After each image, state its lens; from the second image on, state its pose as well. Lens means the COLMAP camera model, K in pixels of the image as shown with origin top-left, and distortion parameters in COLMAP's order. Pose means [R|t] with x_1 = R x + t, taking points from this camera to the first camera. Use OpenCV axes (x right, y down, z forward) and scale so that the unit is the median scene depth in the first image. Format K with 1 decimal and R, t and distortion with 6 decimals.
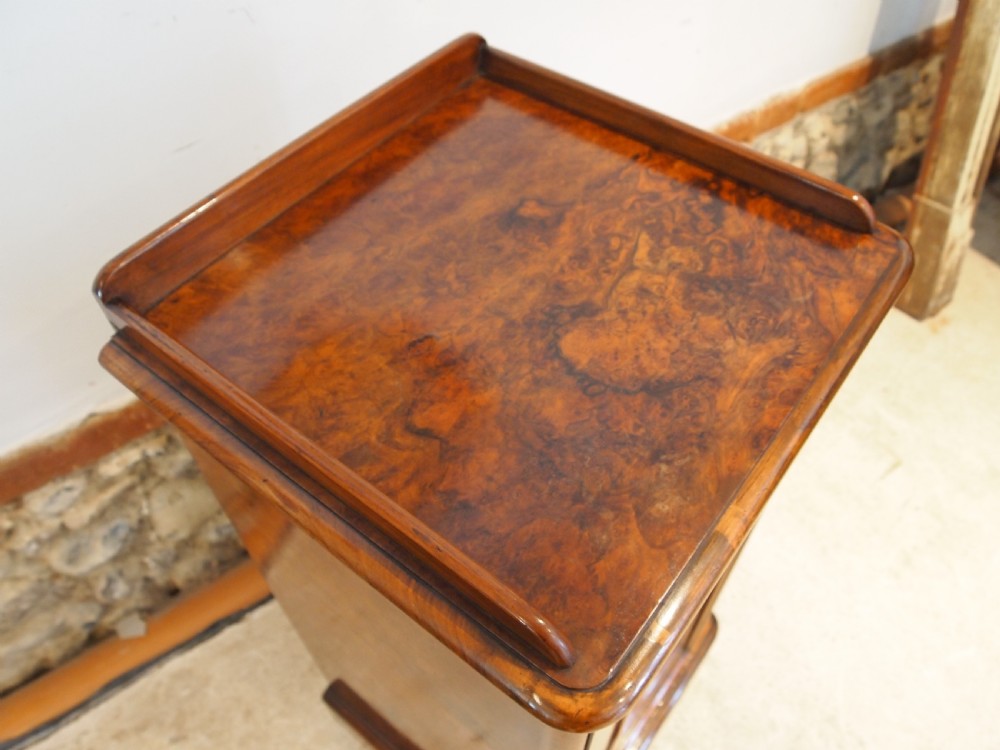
lens RADIAL K [[785.0, 0, 500.0], [0, 785.0, 375.0], [0, 0, 1]] dist [-0.053289, 0.003580]
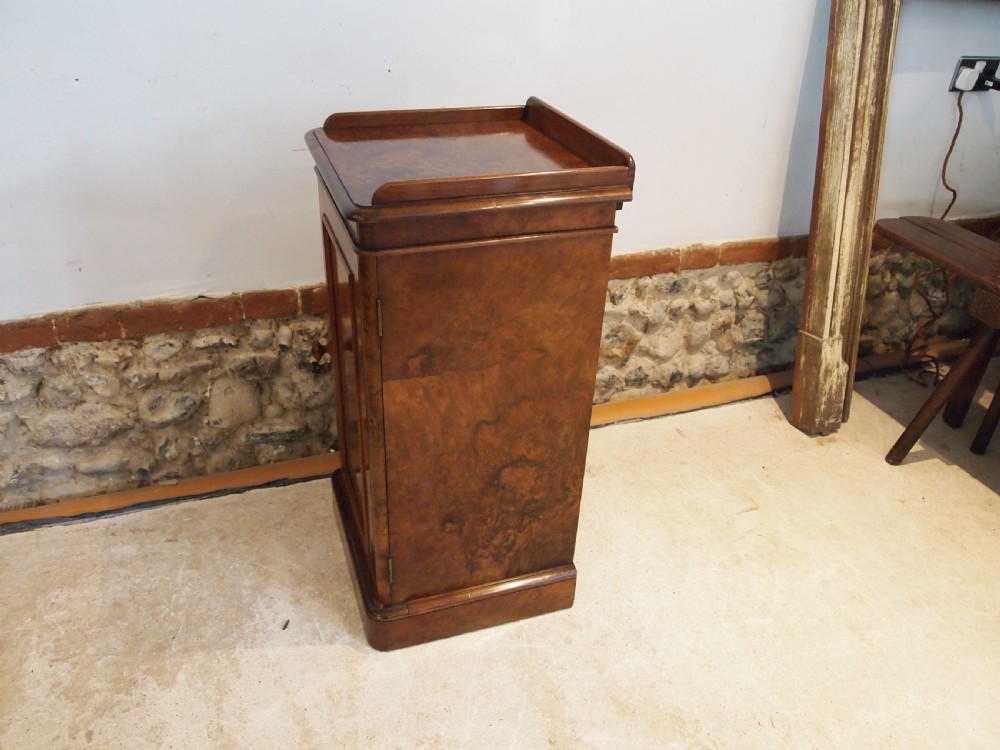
lens RADIAL K [[796.4, 0, 500.0], [0, 796.4, 375.0], [0, 0, 1]] dist [-0.055048, 0.007438]
pose [[0.969962, 0.173794, -0.170203, 0.707380], [-0.223450, 0.913107, -0.341037, 1.092241], [0.096143, 0.368825, 0.924513, -0.768098]]
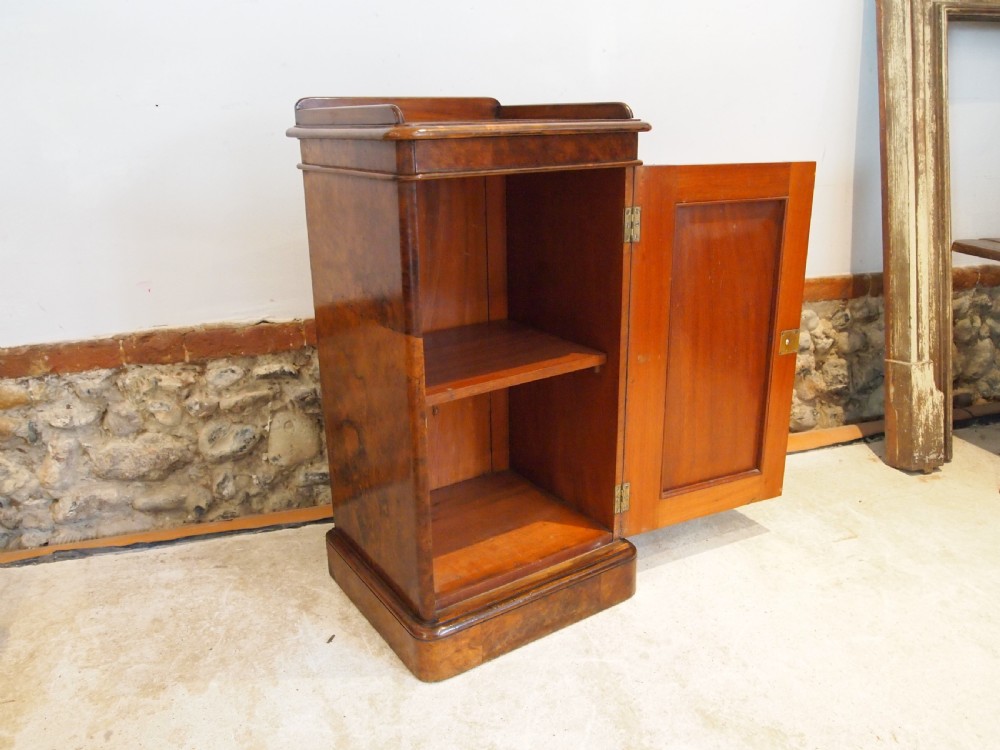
lens RADIAL K [[796.4, 0, 500.0], [0, 796.4, 375.0], [0, 0, 1]] dist [-0.055048, 0.007438]
pose [[0.948205, 0.097204, -0.302422, 0.844570], [-0.246318, 0.826149, -0.506759, 1.526775], [0.200587, 0.555003, 0.807302, -0.395013]]
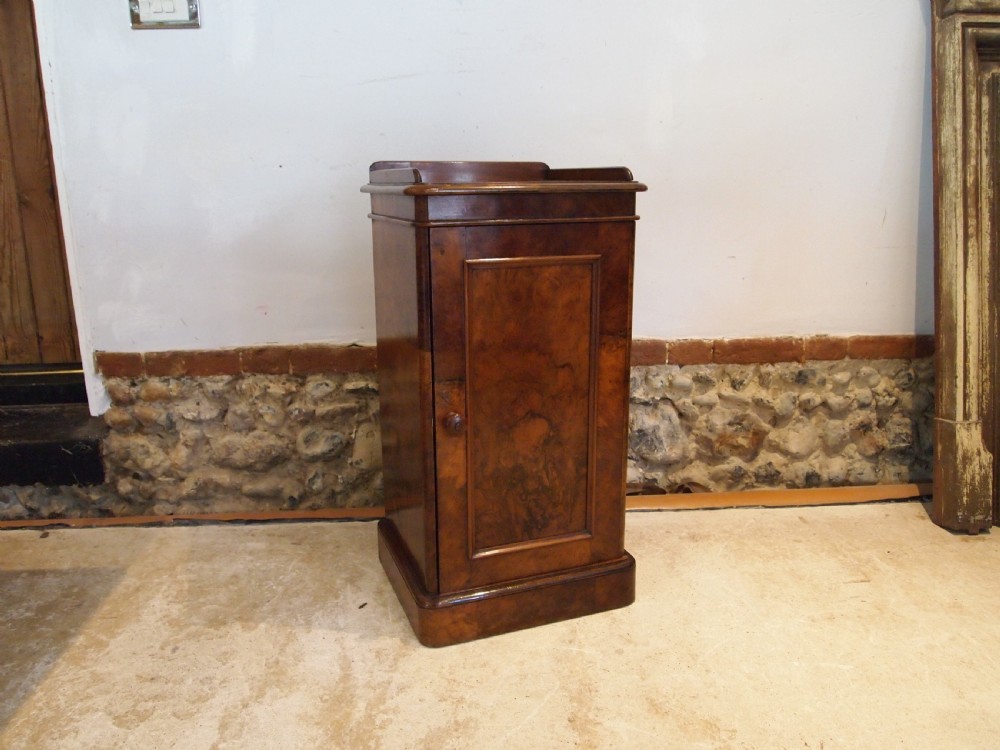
lens RADIAL K [[796.4, 0, 500.0], [0, 796.4, 375.0], [0, 0, 1]] dist [-0.055048, 0.007438]
pose [[0.853483, 0.131127, -0.504354, 1.450792], [-0.410119, 0.766123, -0.494831, 1.670765], [0.321511, 0.629175, 0.707650, -0.509558]]
